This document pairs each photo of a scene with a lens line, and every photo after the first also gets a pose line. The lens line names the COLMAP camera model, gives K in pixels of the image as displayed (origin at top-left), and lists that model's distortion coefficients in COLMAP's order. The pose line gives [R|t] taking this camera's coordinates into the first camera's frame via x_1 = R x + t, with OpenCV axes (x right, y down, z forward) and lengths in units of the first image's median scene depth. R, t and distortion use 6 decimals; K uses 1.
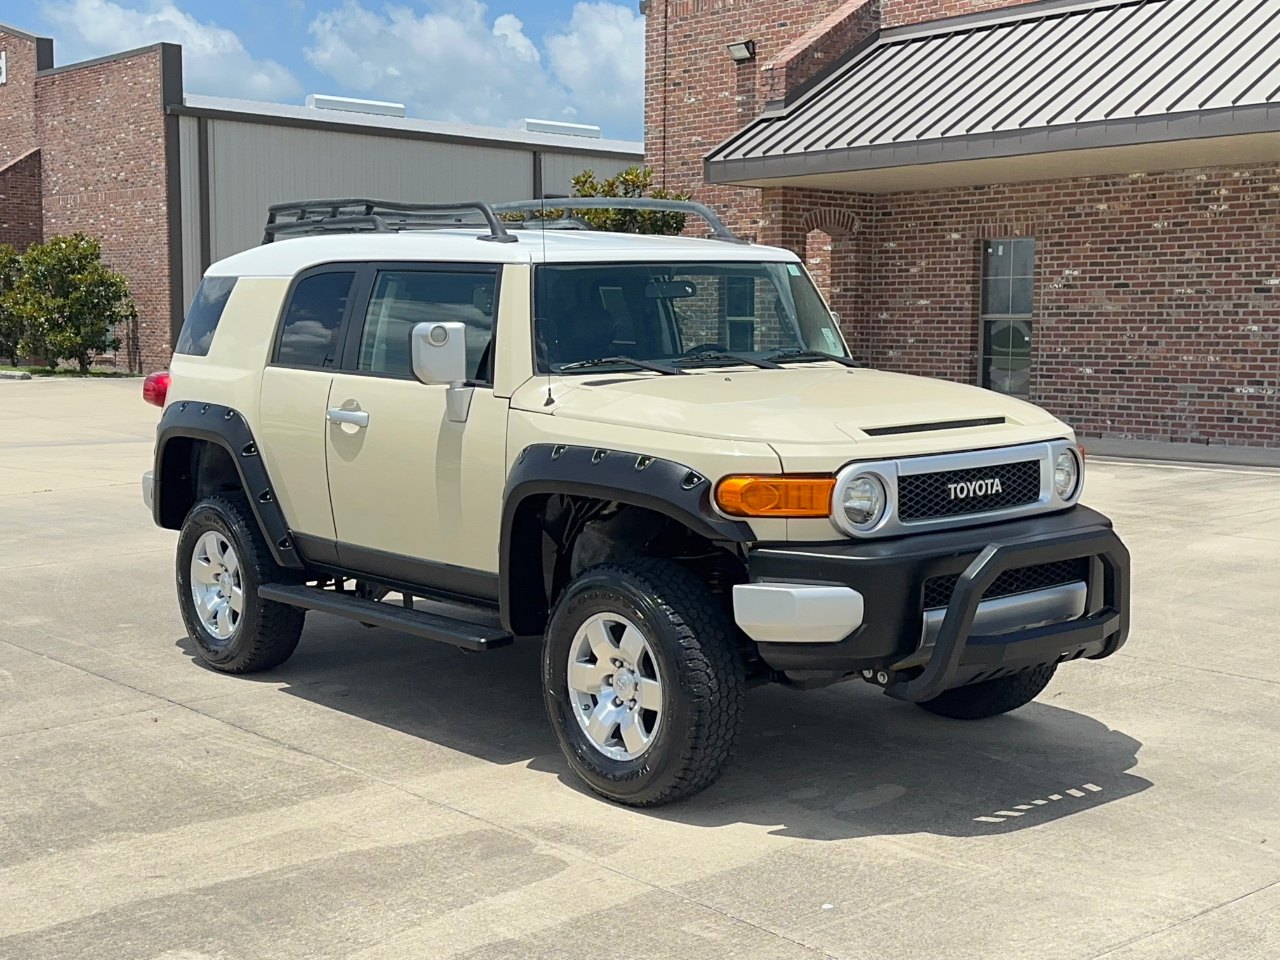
lens RADIAL K [[1747.5, 0, 636.0], [0, 1747.5, 484.9], [0, 0, 1]] dist [0.205675, -0.463927]
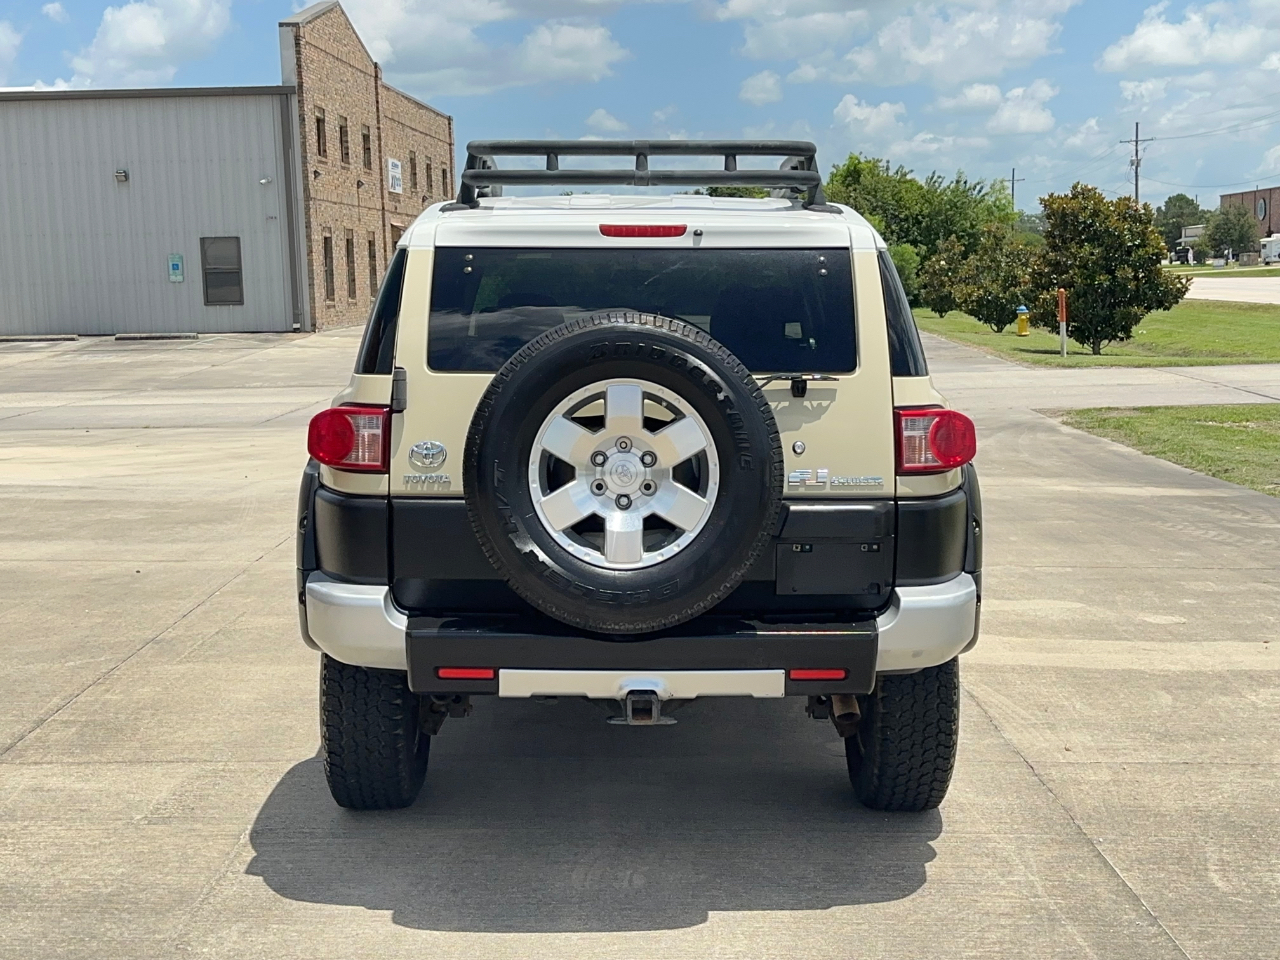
lens RADIAL K [[1747.5, 0, 636.0], [0, 1747.5, 484.9], [0, 0, 1]] dist [0.205675, -0.463927]
pose [[-0.769372, -0.065619, 0.635422, -0.642081], [0.077799, 0.977680, 0.195164, -0.184264], [-0.634046, 0.199589, -0.747094, 1.720329]]
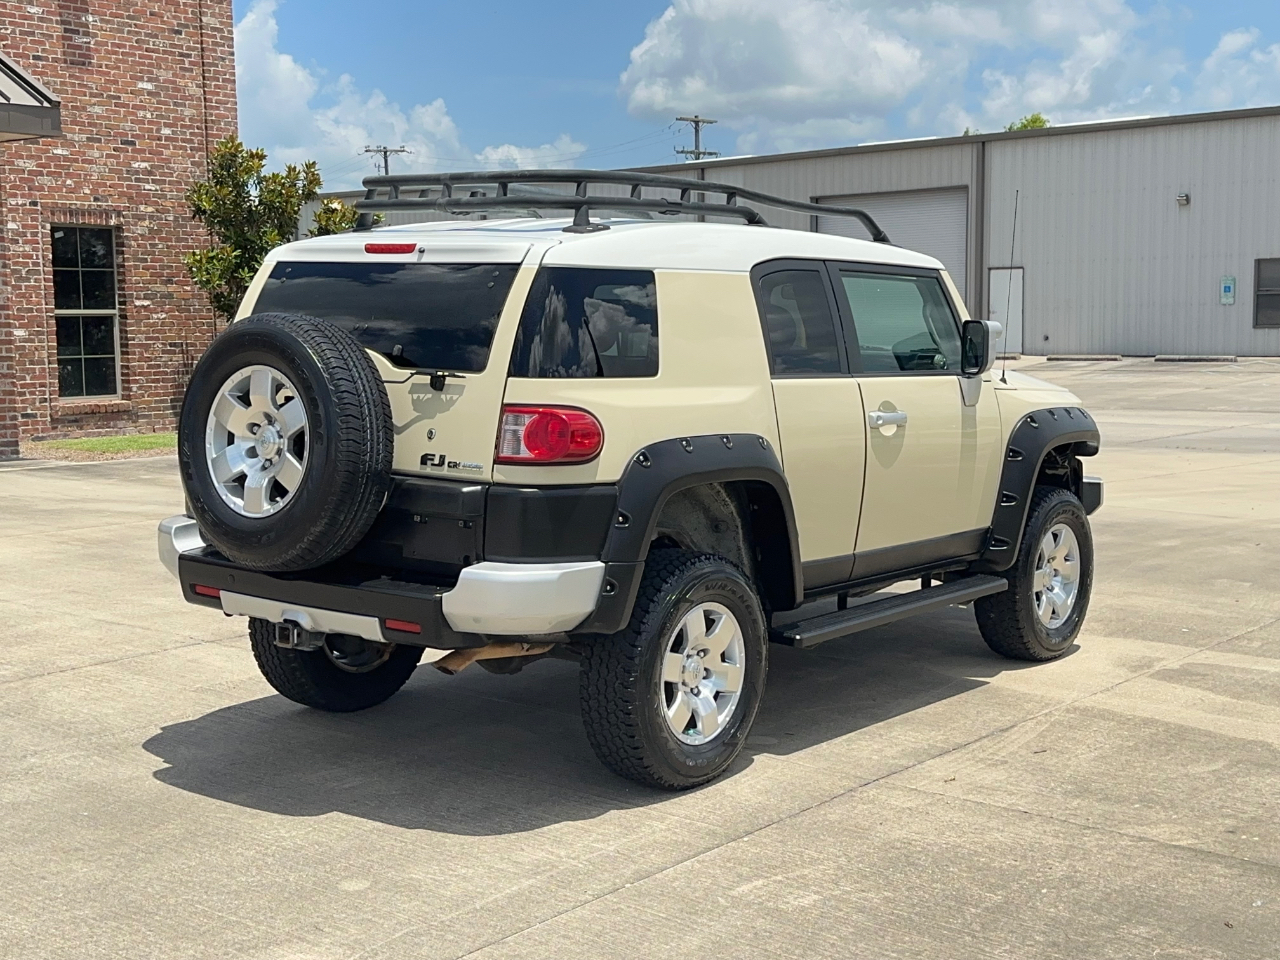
lens RADIAL K [[1747.5, 0, 636.0], [0, 1747.5, 484.9], [0, 0, 1]] dist [0.205675, -0.463927]
pose [[-0.205062, -0.099467, 0.973682, -1.035995], [0.097301, 0.987823, 0.121404, -0.127674], [-0.973901, 0.119636, -0.192886, 1.254714]]
